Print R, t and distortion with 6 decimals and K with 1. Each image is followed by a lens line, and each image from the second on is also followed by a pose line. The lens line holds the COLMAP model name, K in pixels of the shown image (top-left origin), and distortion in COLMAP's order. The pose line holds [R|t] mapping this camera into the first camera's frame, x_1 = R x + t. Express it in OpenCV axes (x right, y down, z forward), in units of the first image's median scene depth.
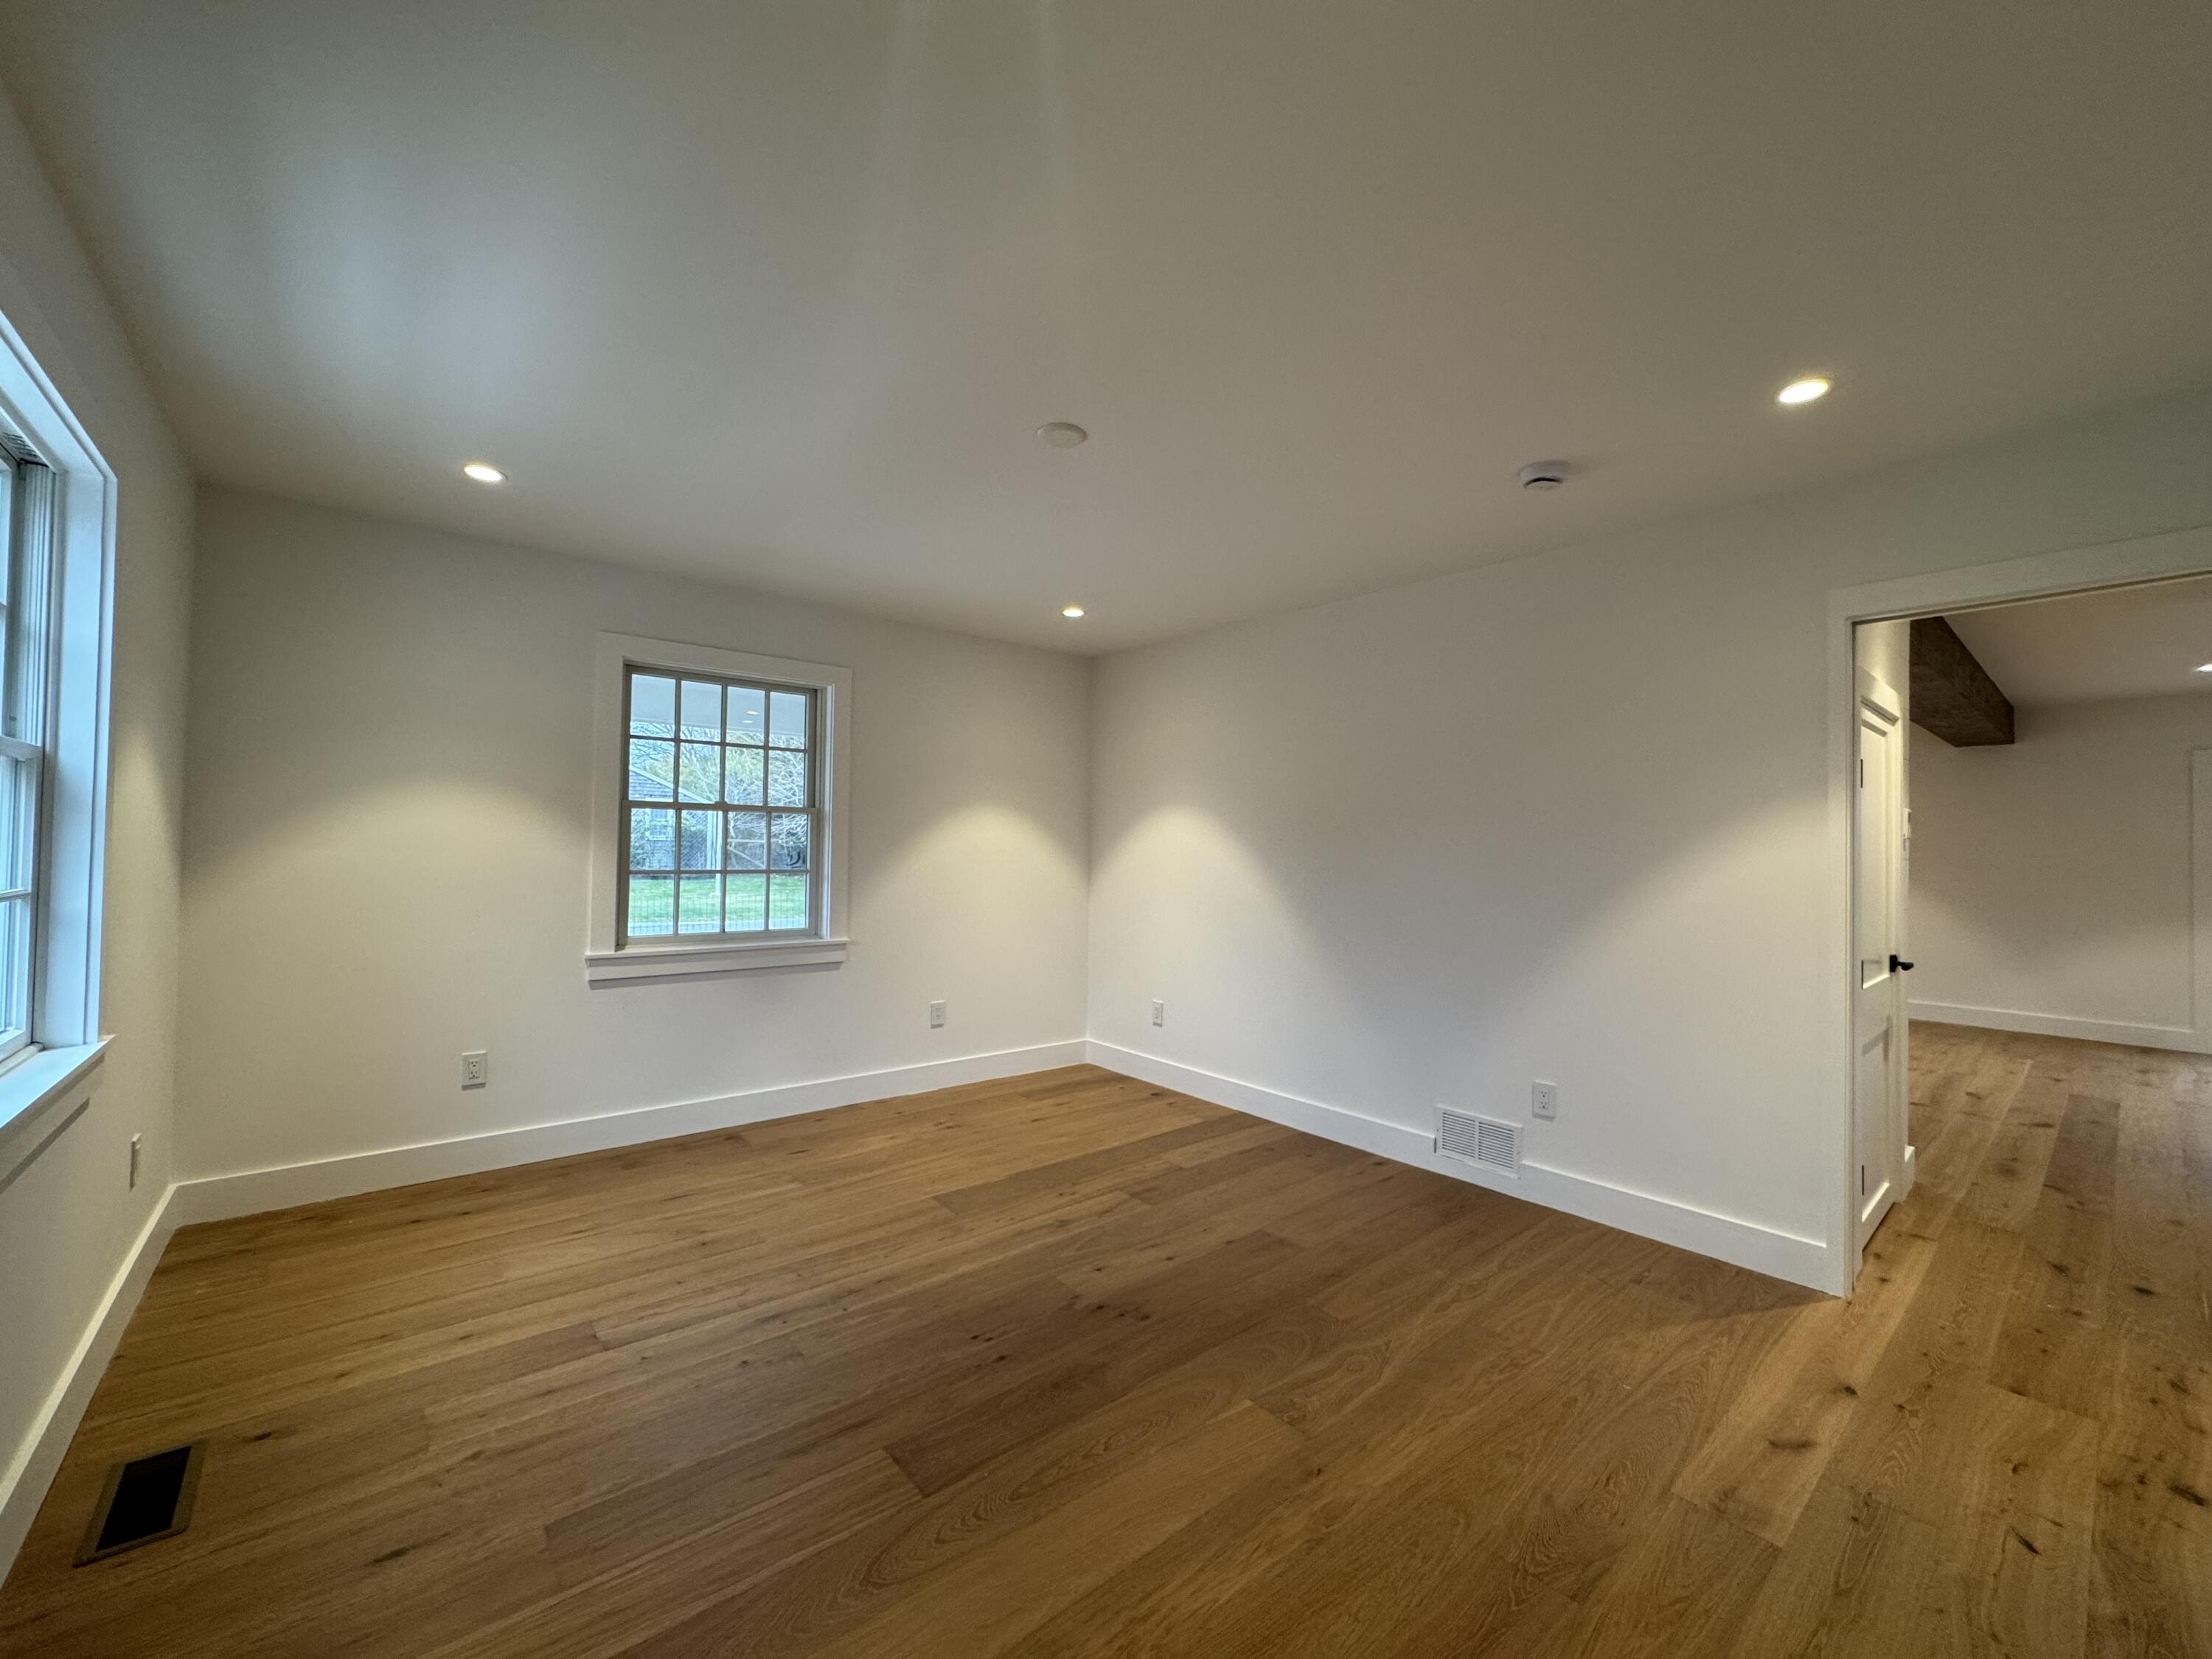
lens RADIAL K [[872.9, 0, 1106.0], [0, 872.9, 829.5], [0, 0, 1]] dist [-0.000411, 0.000016]
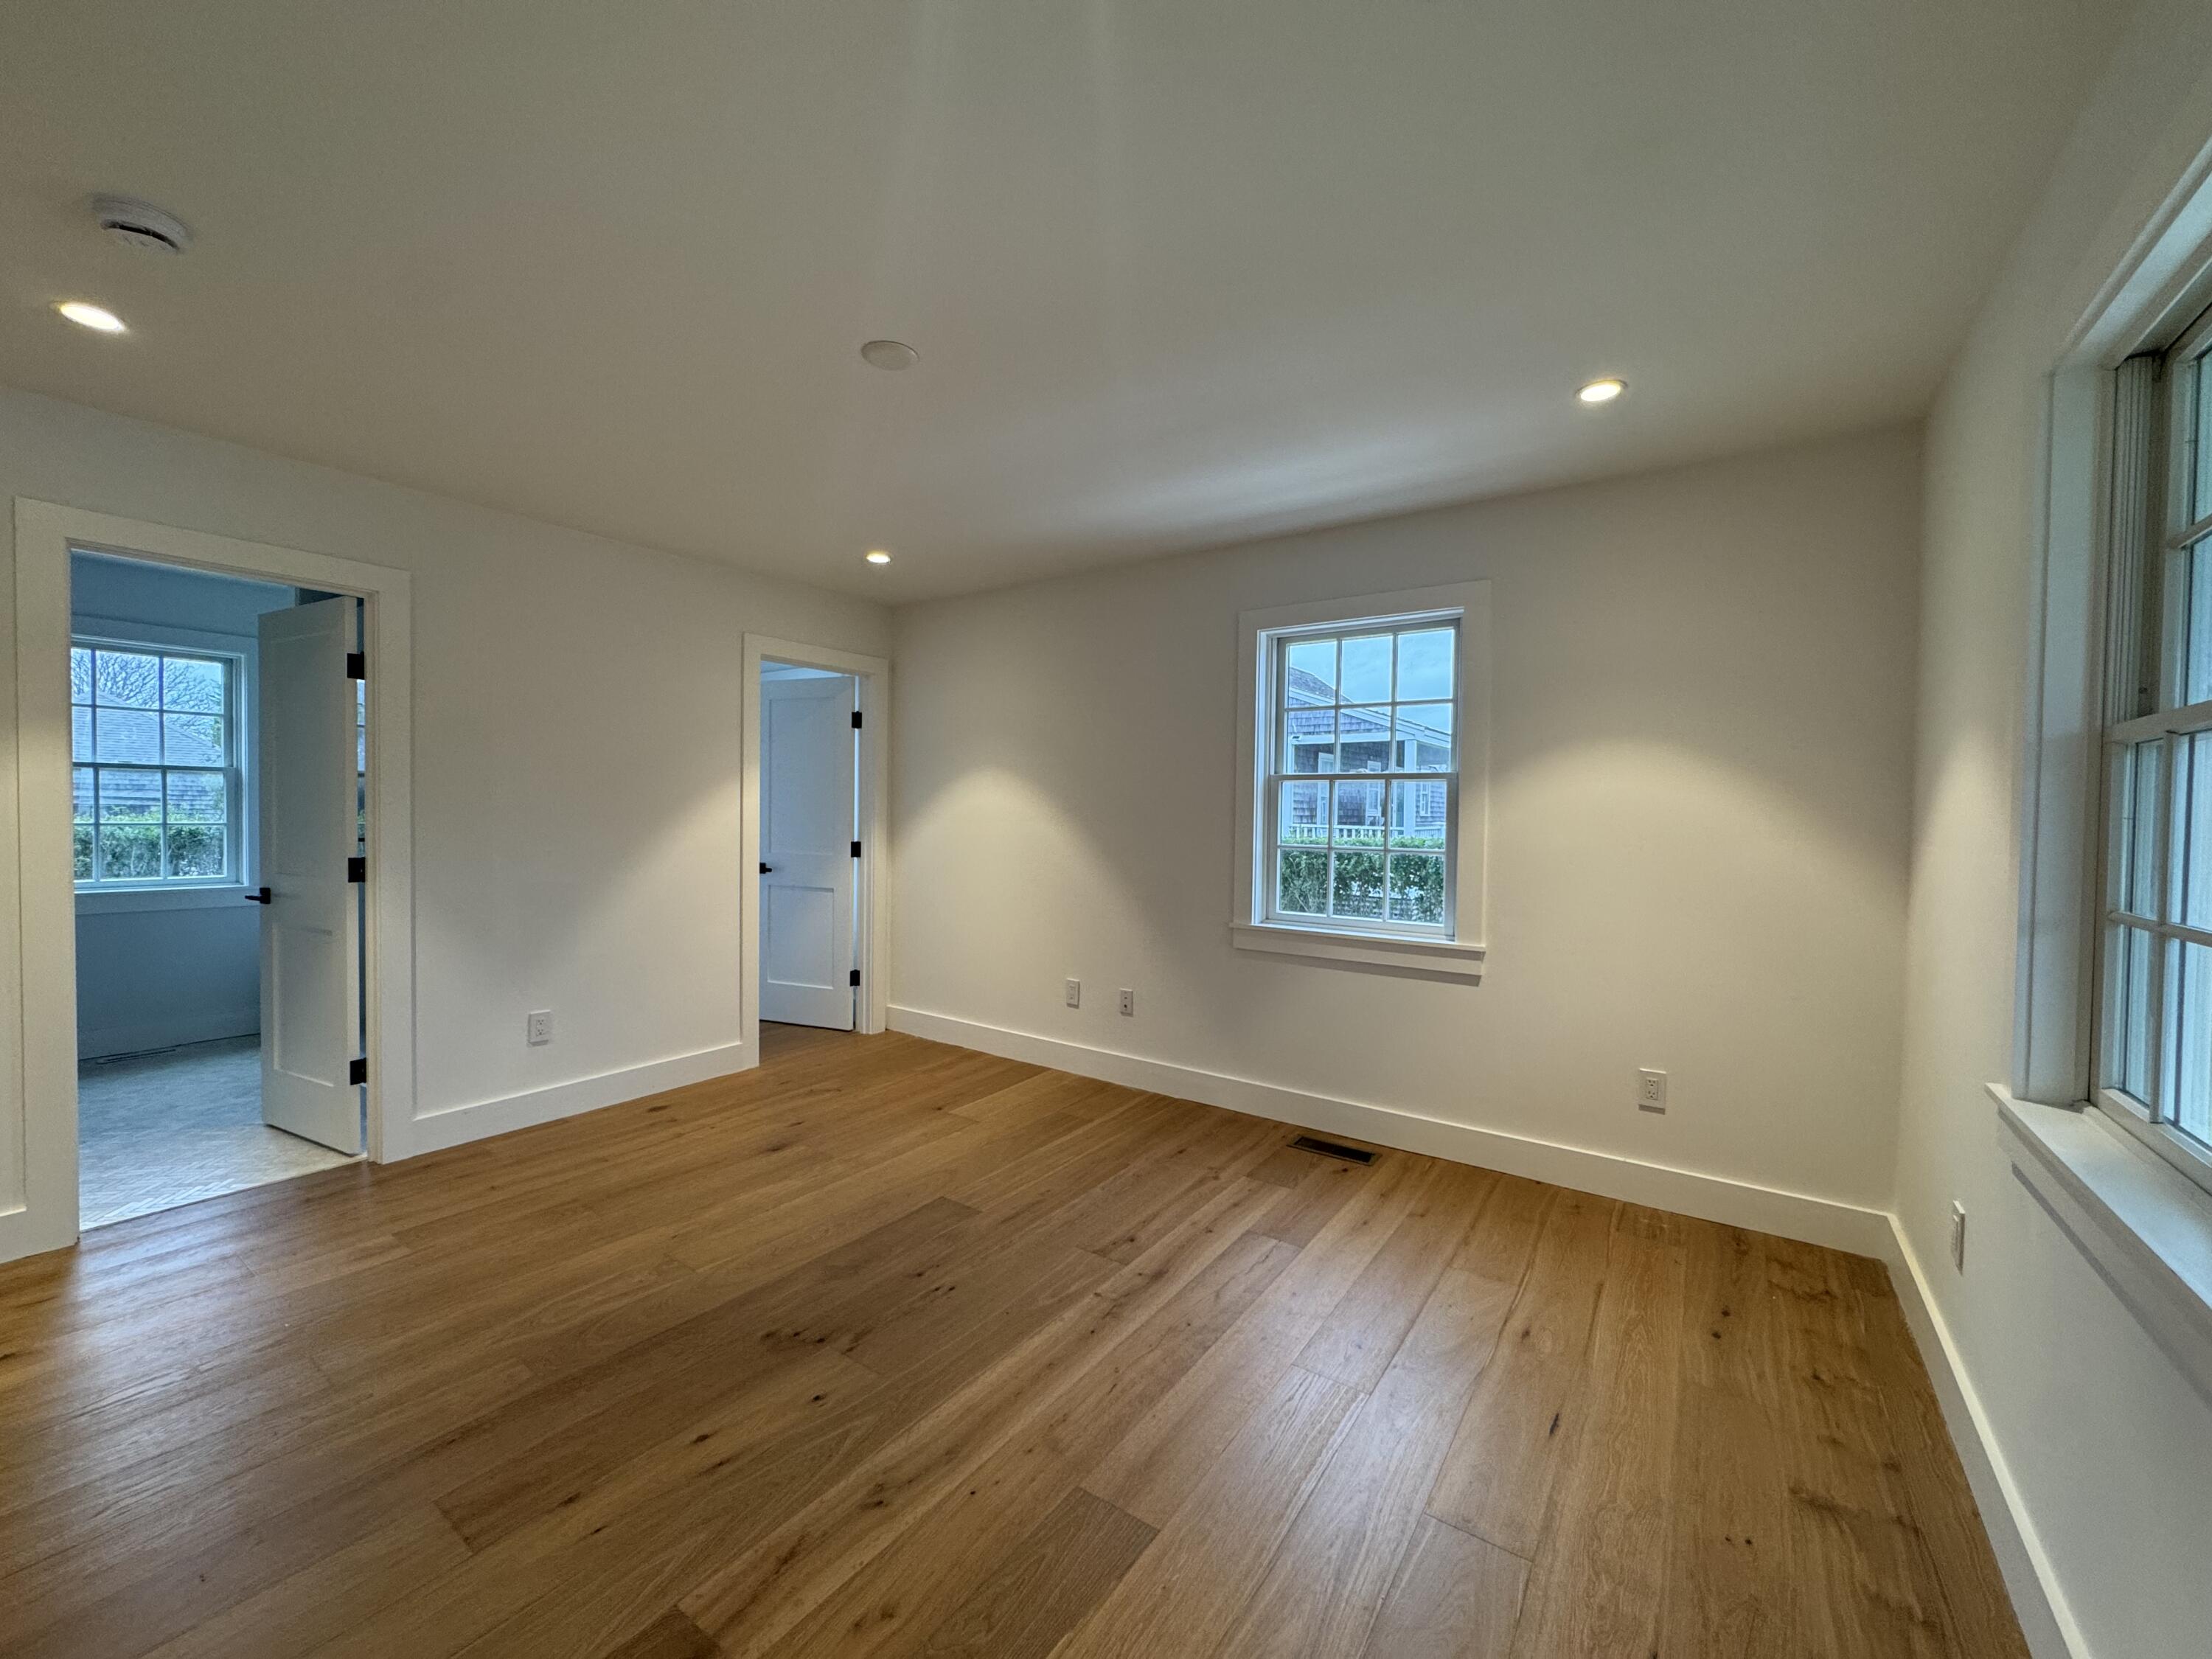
lens RADIAL K [[872.9, 0, 1106.0], [0, 872.9, 829.5], [0, 0, 1]] dist [-0.000411, 0.000016]
pose [[-0.967627, -0.022543, -0.251375, -0.049966], [-0.022976, 0.999735, -0.001213, 0.030833], [0.251336, 0.004602, -0.967889, 1.907538]]
